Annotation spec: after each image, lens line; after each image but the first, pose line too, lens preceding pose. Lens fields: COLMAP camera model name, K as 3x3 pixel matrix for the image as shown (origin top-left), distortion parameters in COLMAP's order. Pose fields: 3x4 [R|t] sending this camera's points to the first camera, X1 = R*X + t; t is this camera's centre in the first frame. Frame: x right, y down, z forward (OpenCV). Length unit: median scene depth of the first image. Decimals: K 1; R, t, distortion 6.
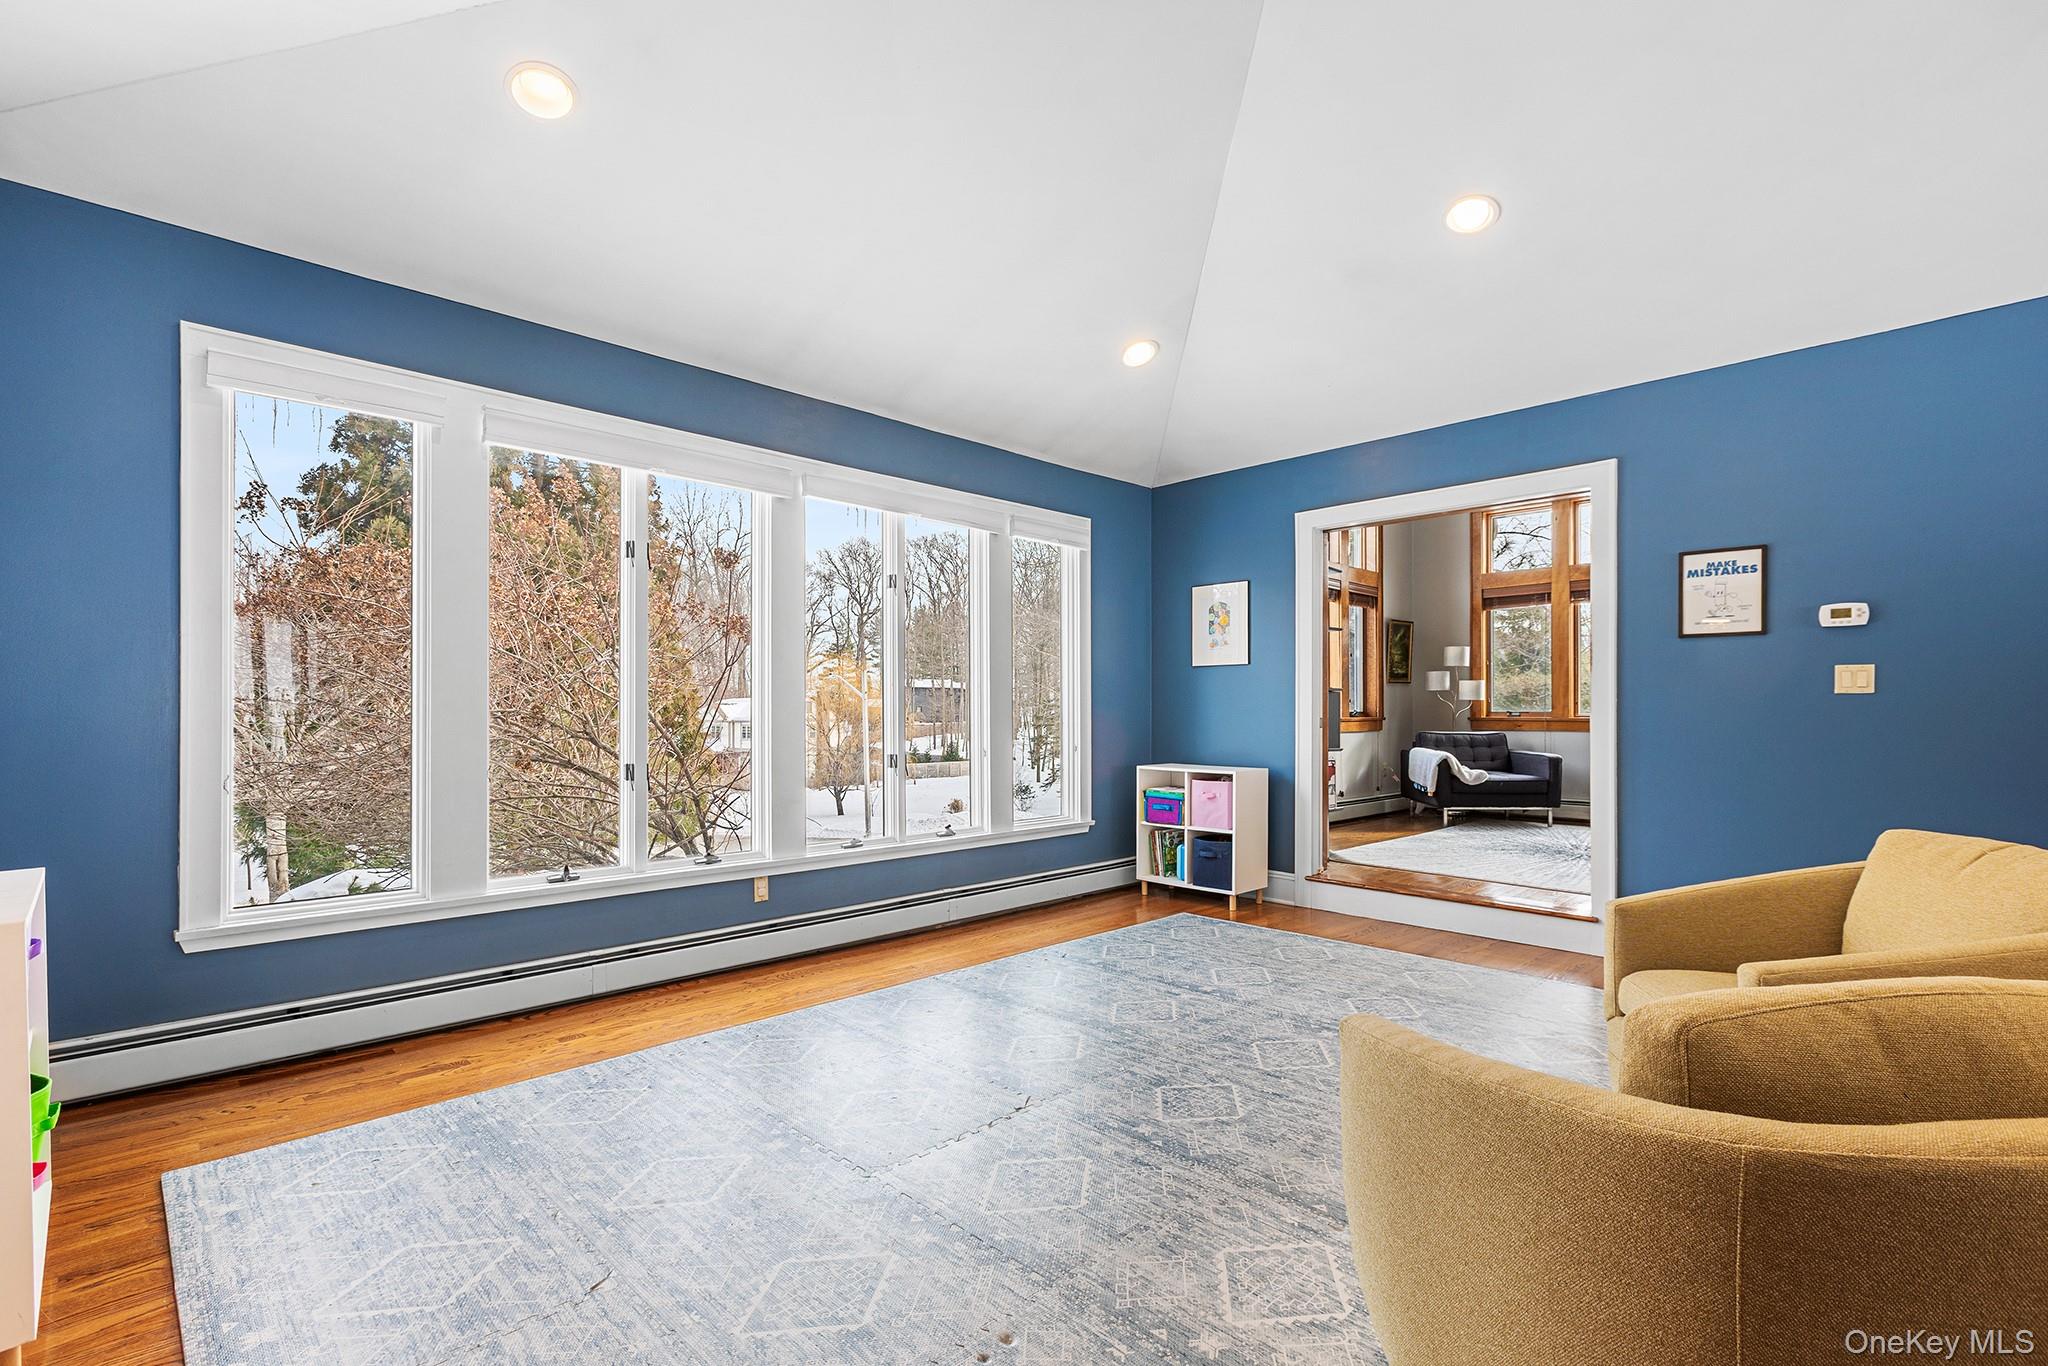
lens RADIAL K [[953.0, 0, 1021.8], [0, 953.0, 710.6], [0, 0, 1]] dist [0.050008, -0.000006]
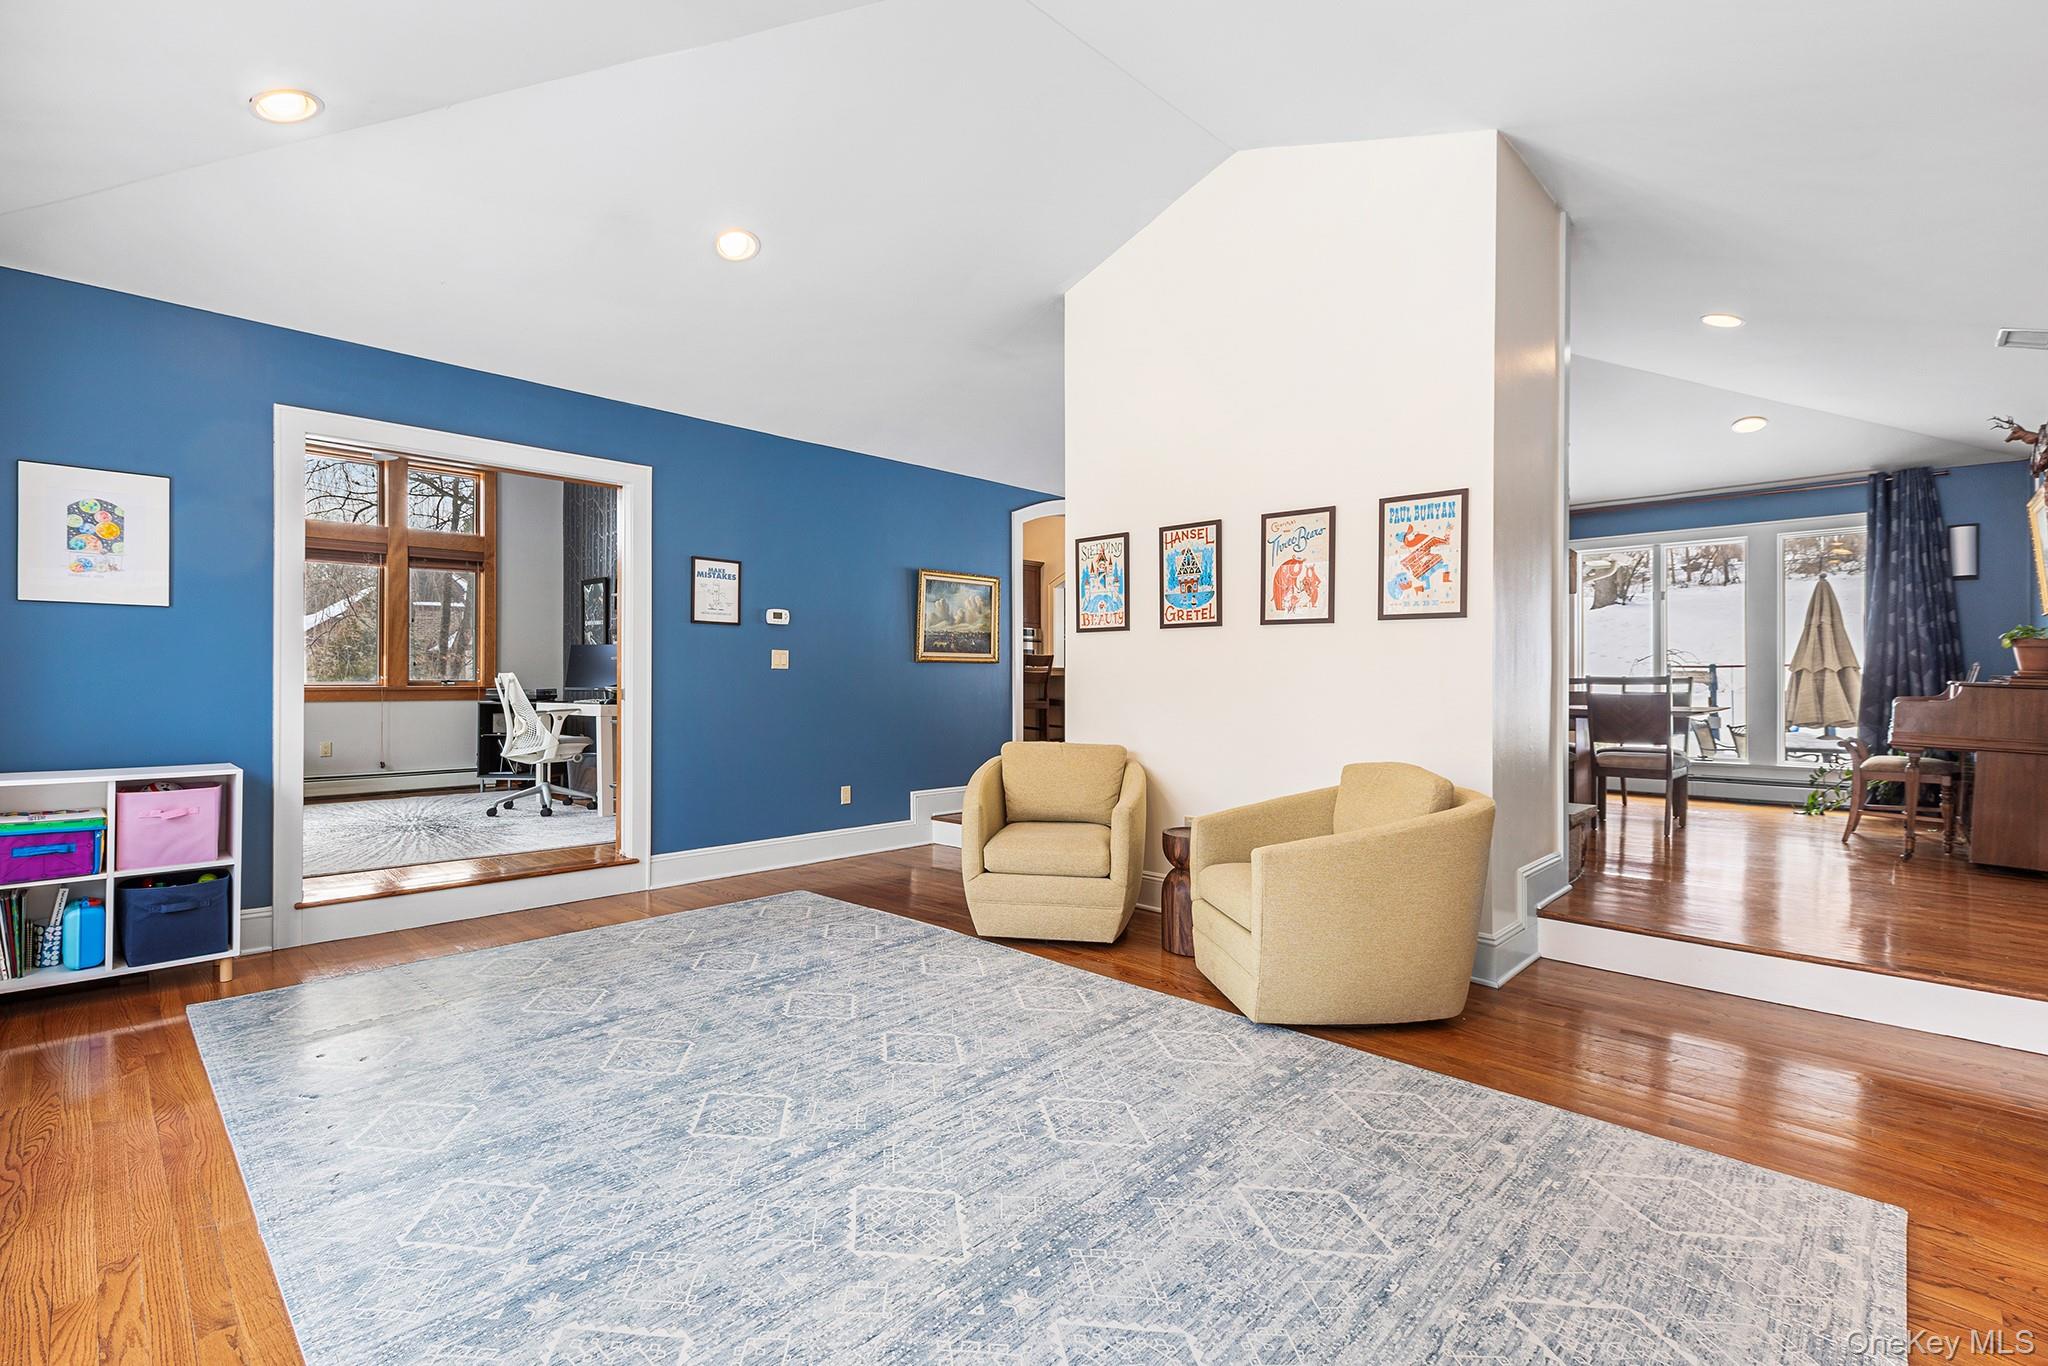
lens RADIAL K [[921.1, 0, 1024.0], [0, 921.1, 683.0], [0, 0, 1]] dist [-0.000968, -0.000518]
pose [[-0.016461, -0.001993, 0.999863, -0.586014], [-0.001918, 0.999996, 0.001962, 0.001252], [-0.999863, -0.001886, -0.016465, 0.636827]]
